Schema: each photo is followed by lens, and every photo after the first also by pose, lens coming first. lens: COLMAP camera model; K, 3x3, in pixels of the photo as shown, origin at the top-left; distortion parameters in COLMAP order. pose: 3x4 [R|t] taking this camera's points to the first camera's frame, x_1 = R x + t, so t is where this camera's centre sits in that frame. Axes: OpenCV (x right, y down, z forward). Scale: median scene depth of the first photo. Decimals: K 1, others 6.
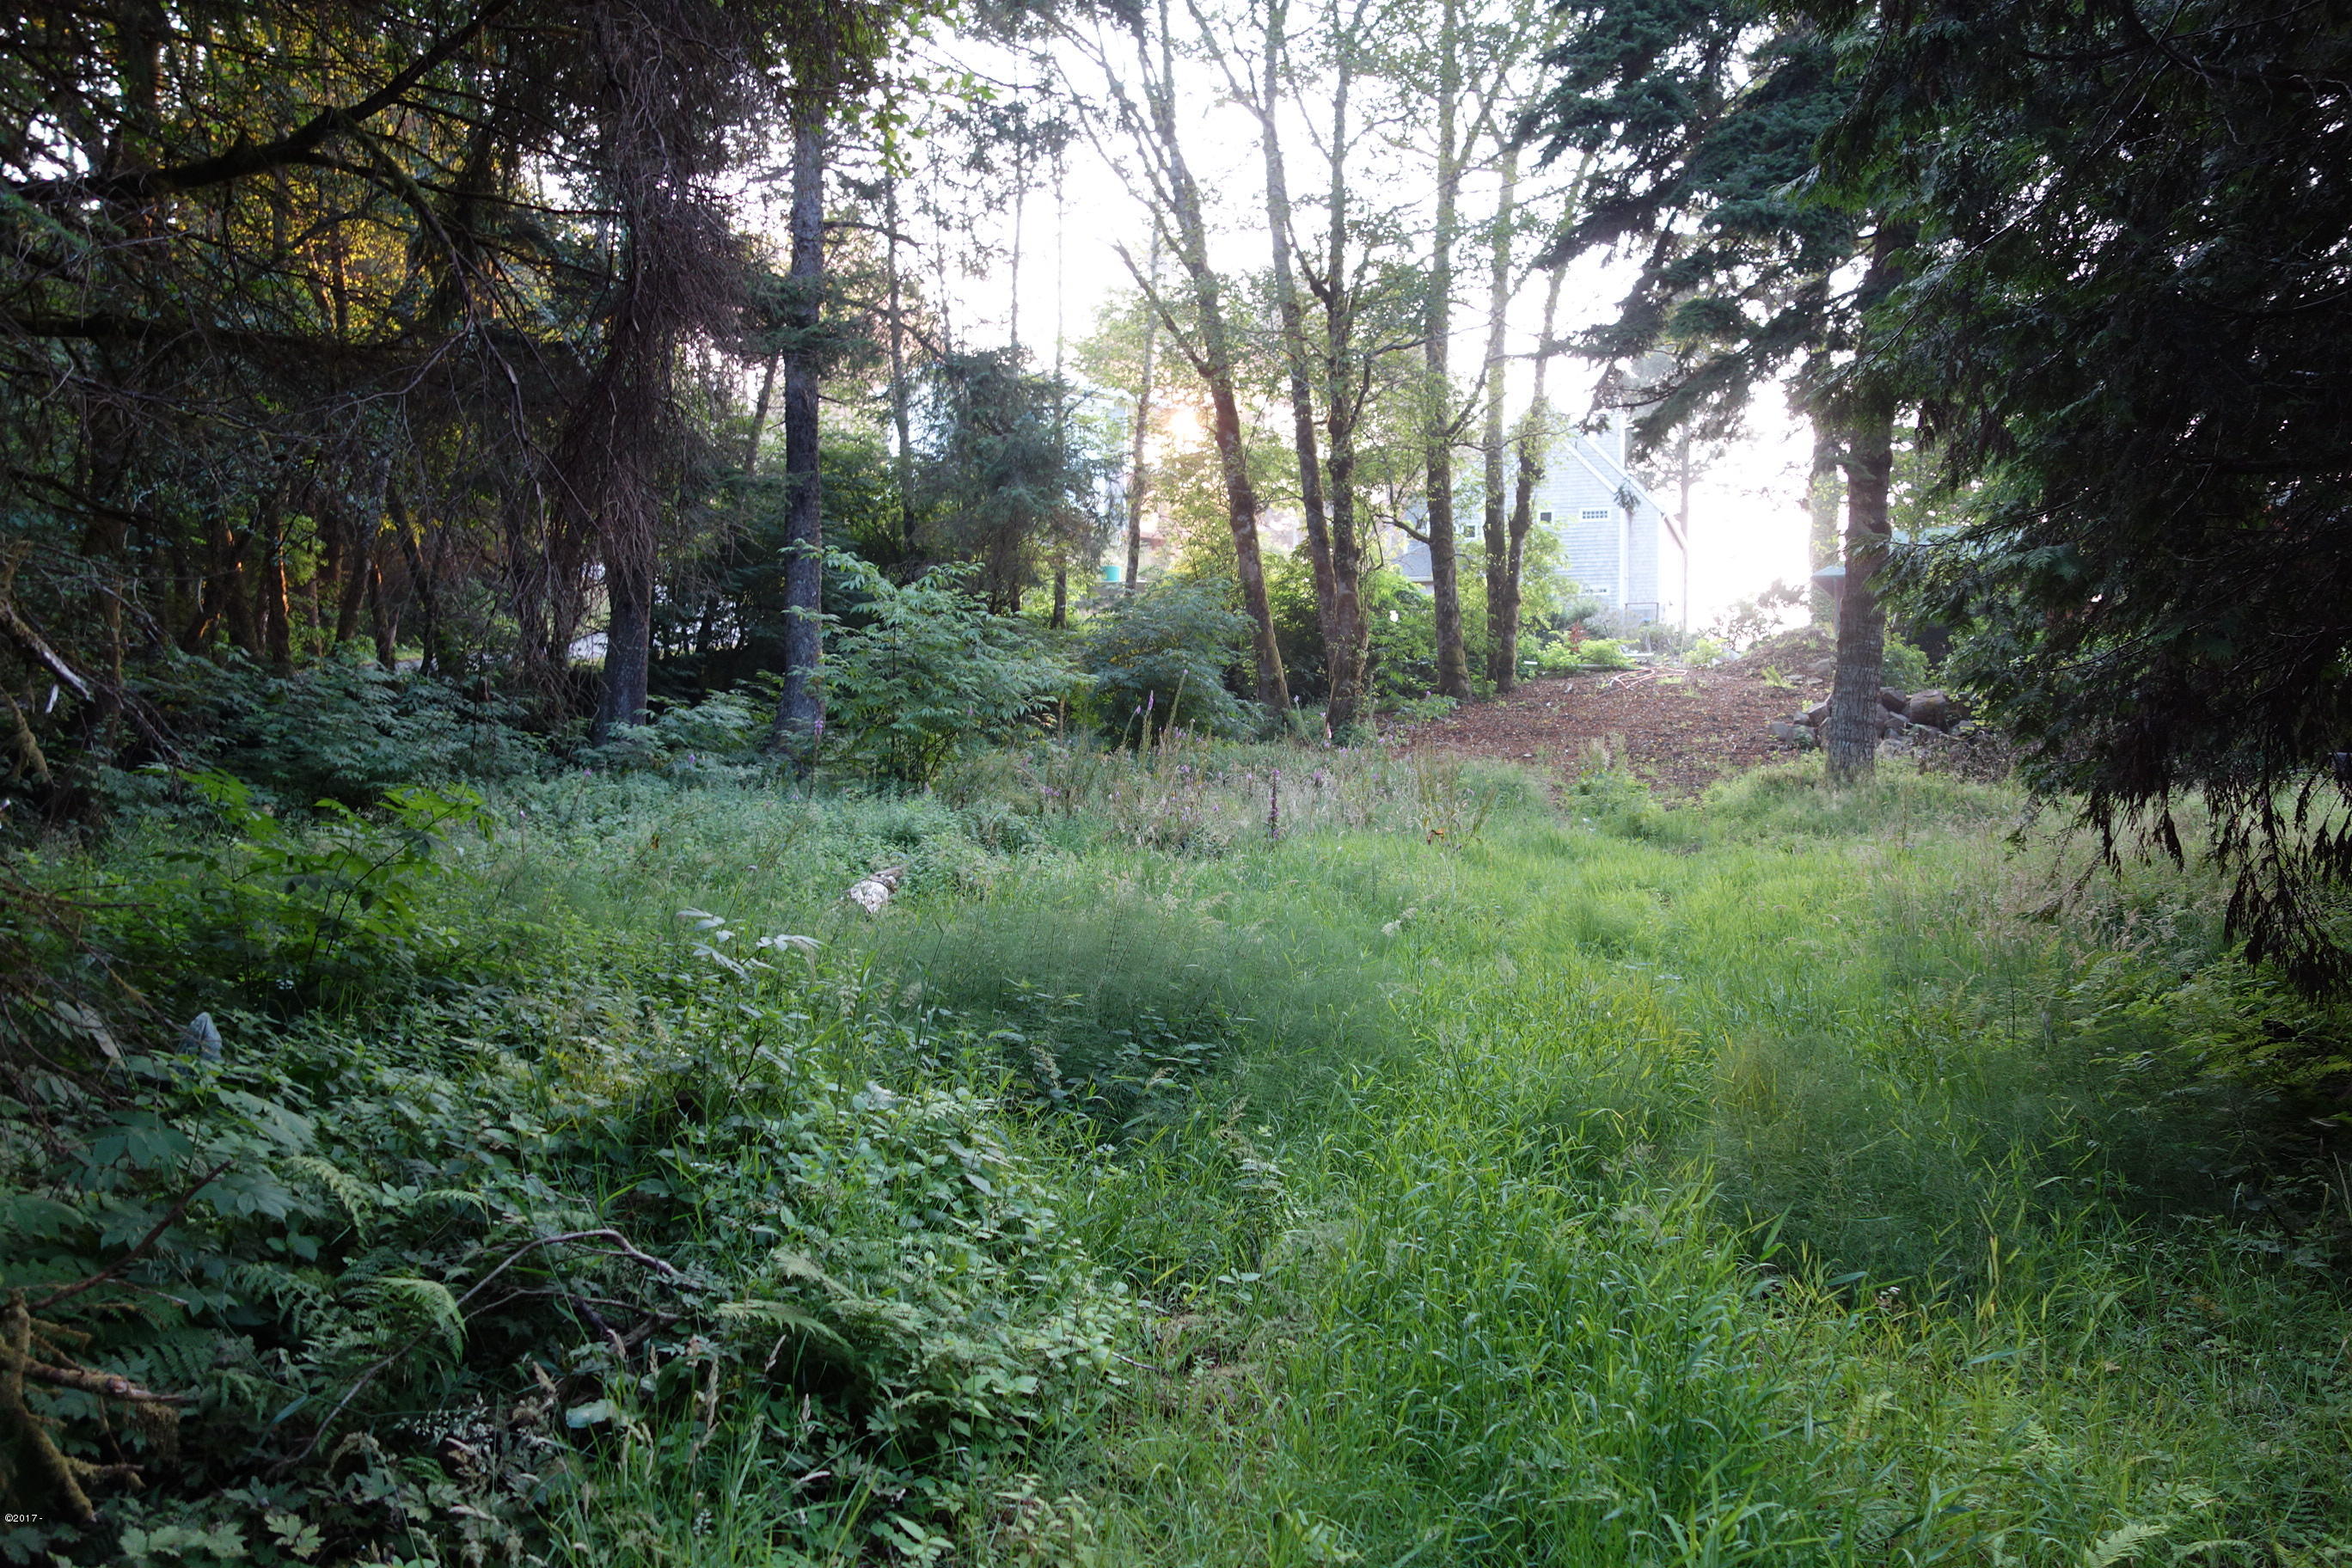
lens RADIAL K [[1824.8, 0, 1185.7], [0, 1824.8, 799.8], [0, 0, 1]] dist [0.004379, 0.002711]
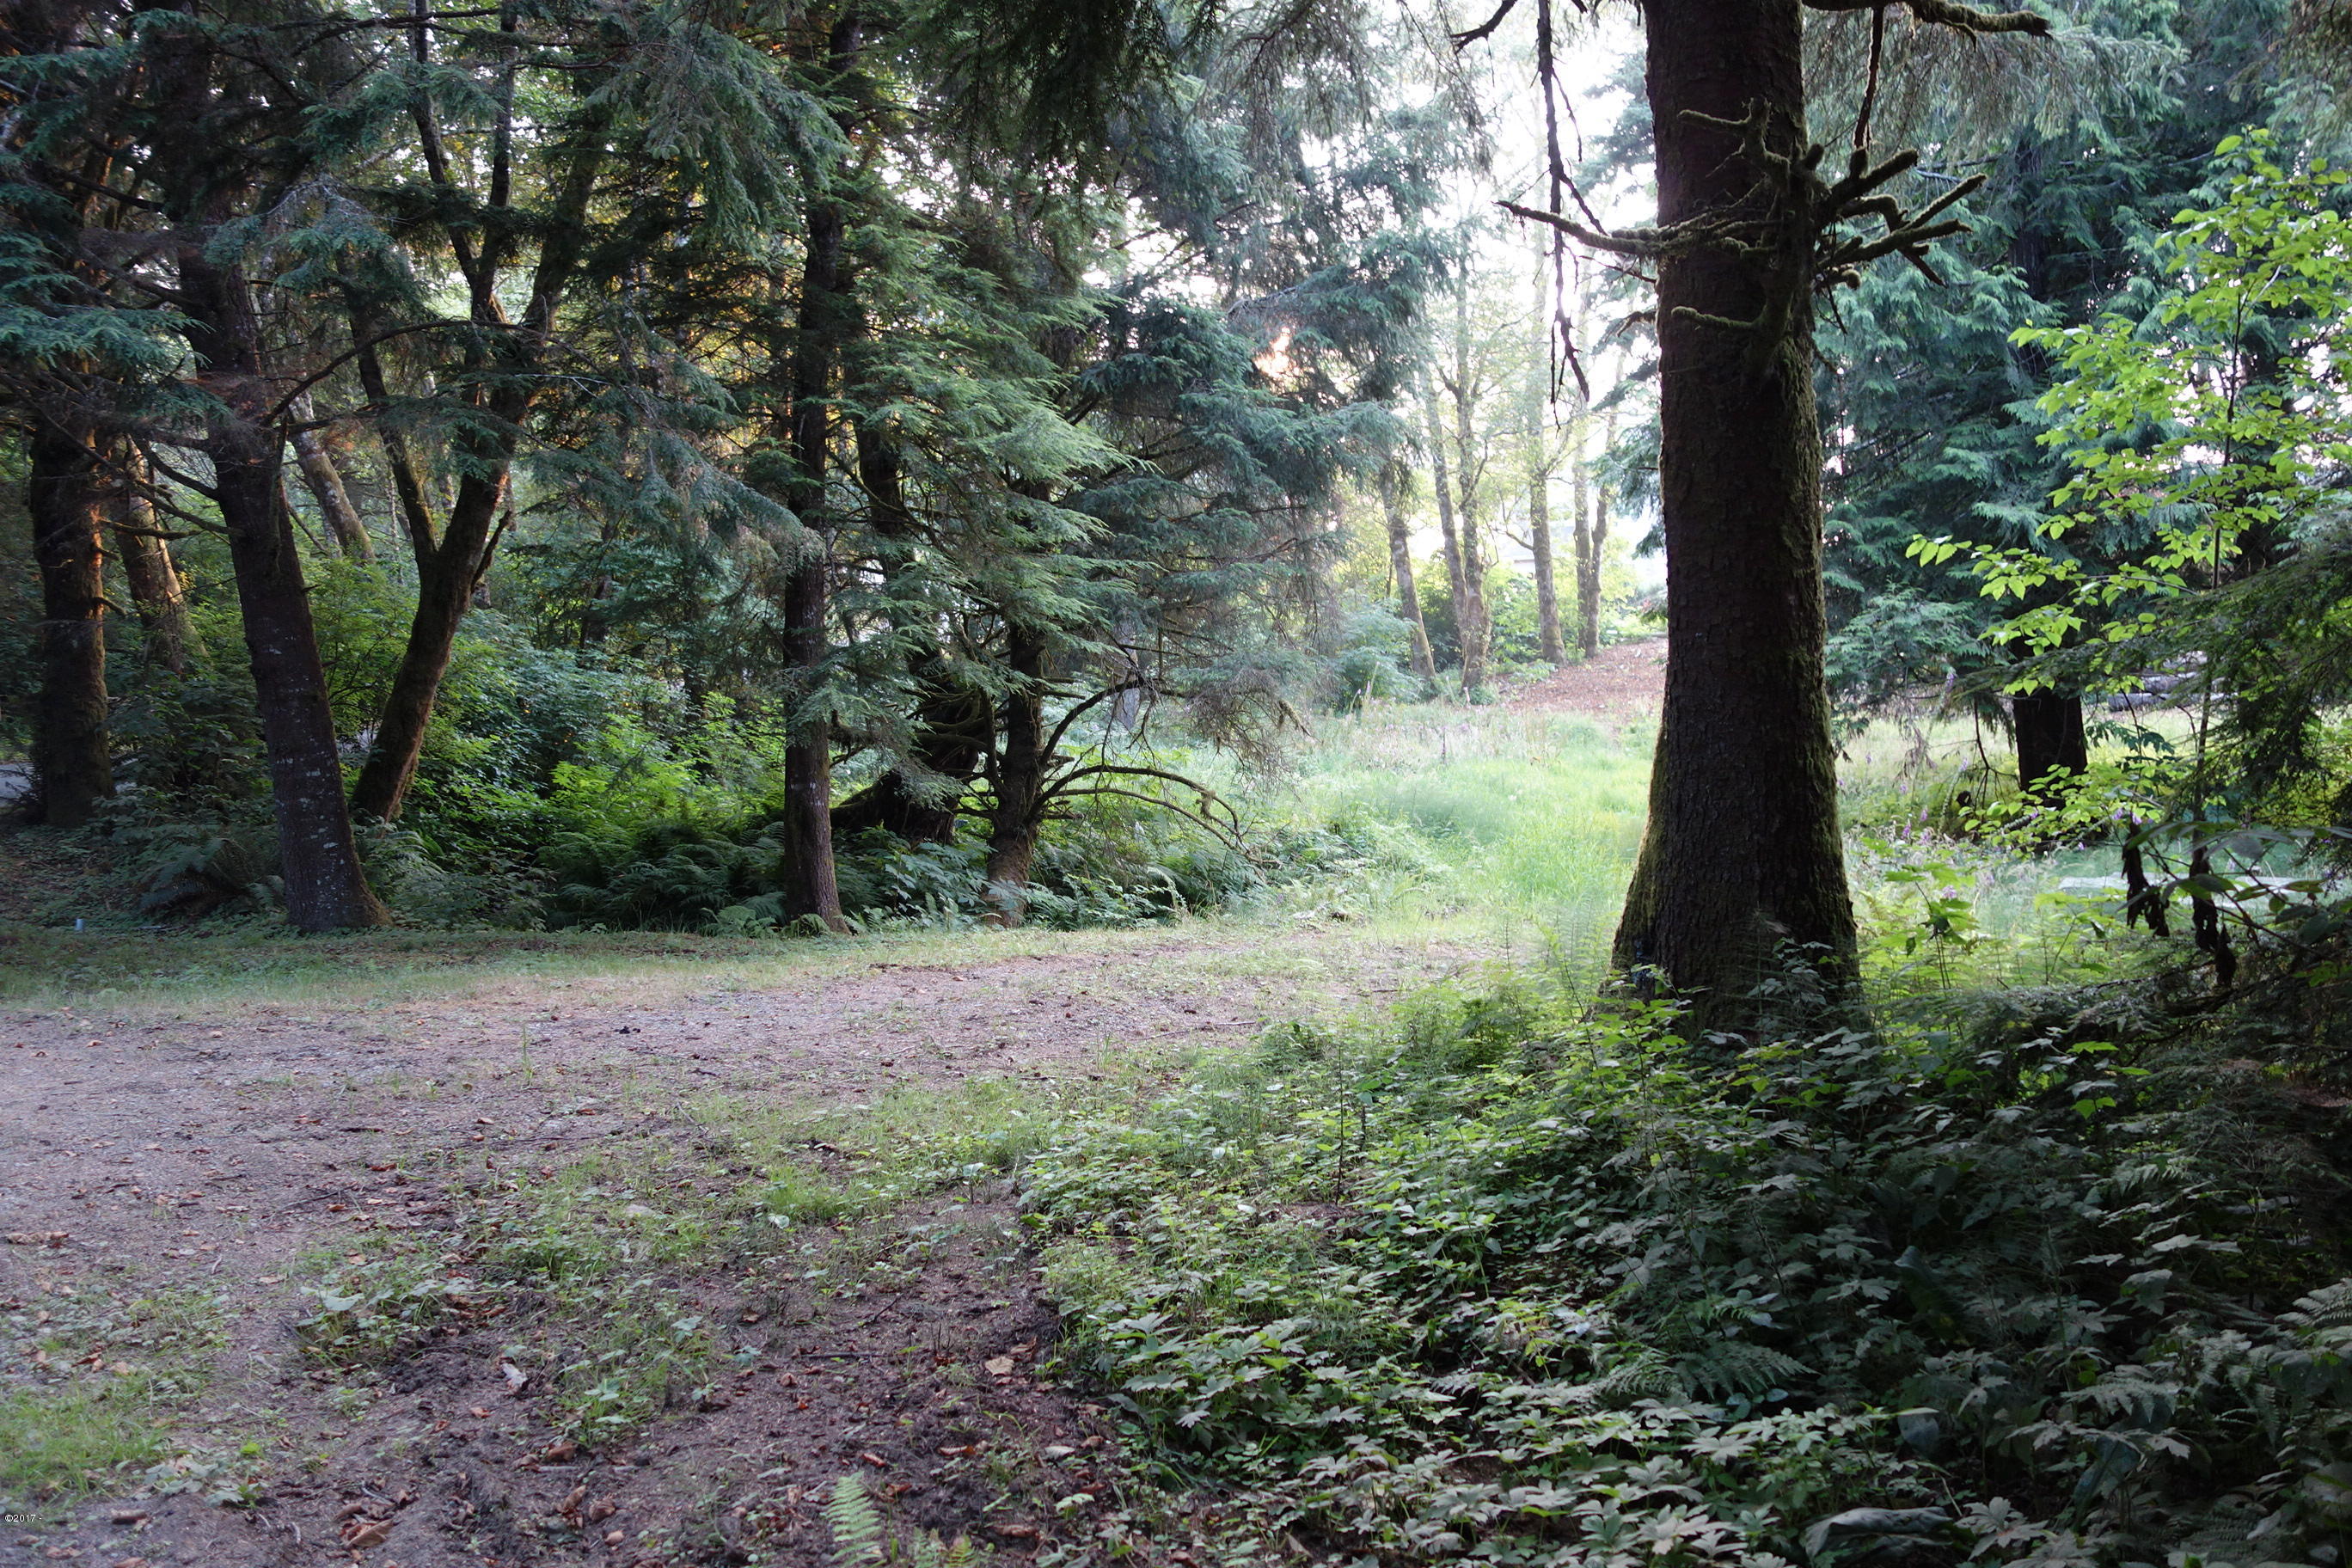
lens RADIAL K [[1824.8, 0, 1166.9], [0, 1824.8, 765.8], [0, 0, 1]] dist [0.004379, 0.002711]
pose [[0.997068, -0.024598, -0.072461, -0.075170], [0.025569, 0.999595, 0.012506, -0.004729], [0.072124, -0.014322, 0.997293, -0.650609]]
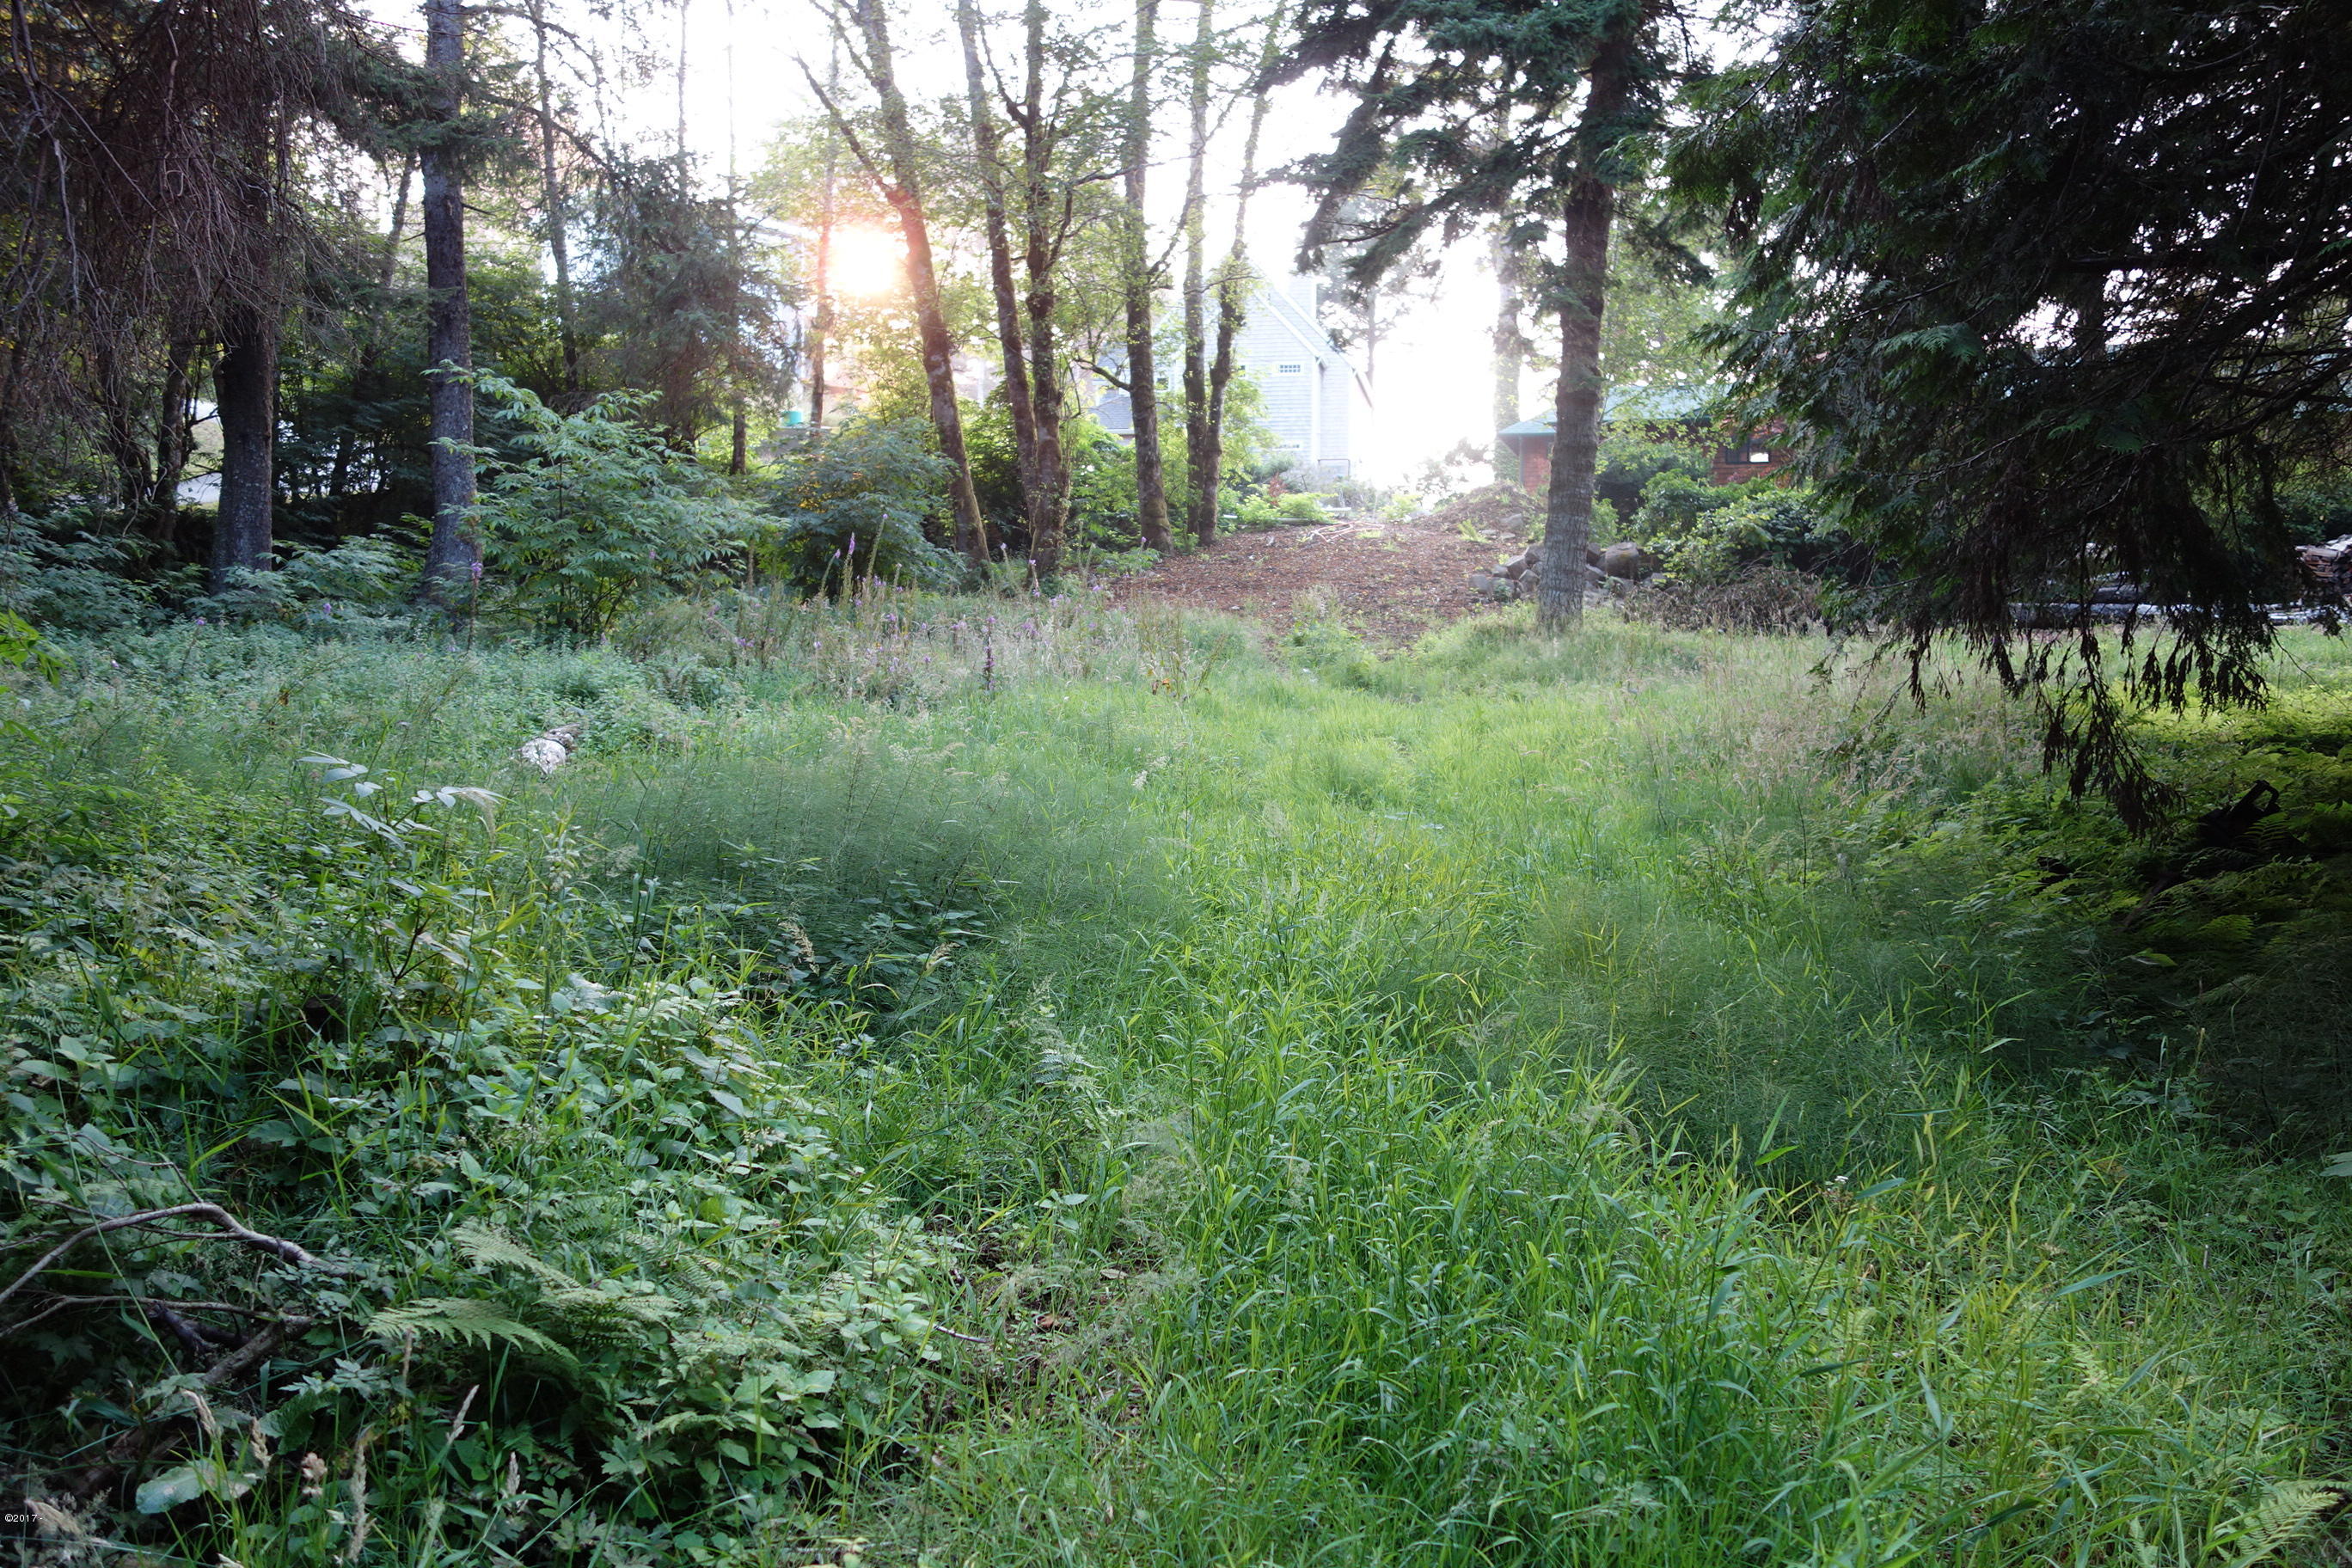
lens RADIAL K [[1824.8, 0, 1177.4], [0, 1824.8, 792.2], [0, 0, 1]] dist [0.004379, 0.002711]
pose [[0.985944, -0.017247, 0.166186, -0.010522], [0.005360, 0.997411, 0.071713, 0.005149], [-0.166993, -0.069814, 0.983483, 0.044346]]
